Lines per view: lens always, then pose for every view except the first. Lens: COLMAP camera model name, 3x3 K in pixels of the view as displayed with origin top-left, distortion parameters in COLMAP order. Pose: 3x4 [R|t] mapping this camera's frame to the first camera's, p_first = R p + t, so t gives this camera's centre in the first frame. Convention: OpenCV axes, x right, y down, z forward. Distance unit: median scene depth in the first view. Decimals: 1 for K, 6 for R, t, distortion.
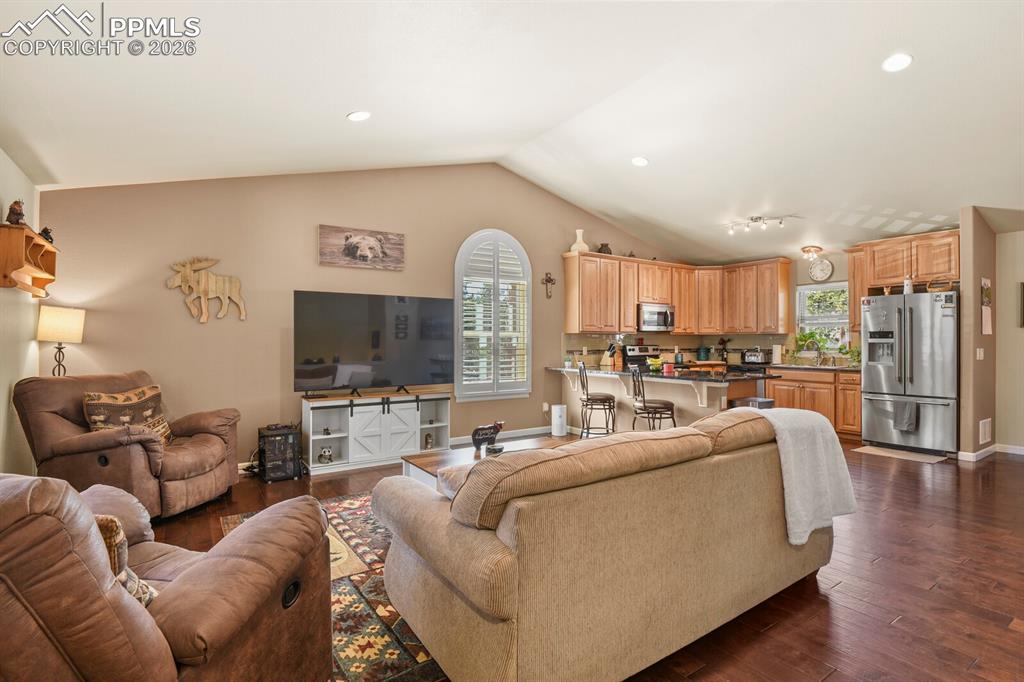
lens RADIAL K [[496.3, 0, 513.7], [0, 496.3, 340.1], [0, 0, 1]] dist [-0.020078, -0.001330]
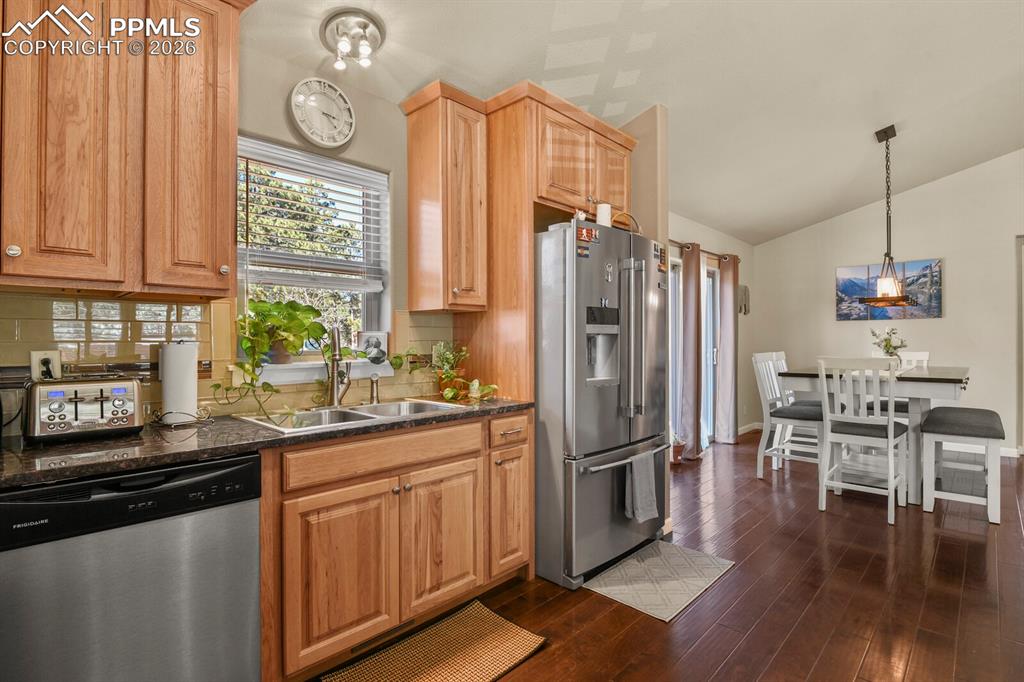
lens RADIAL K [[496.3, 0, 513.3], [0, 496.3, 337.6], [0, 0, 1]] dist [-0.020078, -0.001330]
pose [[-0.218240, -0.002197, 0.975893, 0.300163], [-0.002057, 0.999996, 0.001791, 0.007201], [-0.975893, -0.001617, -0.218244, 1.027004]]
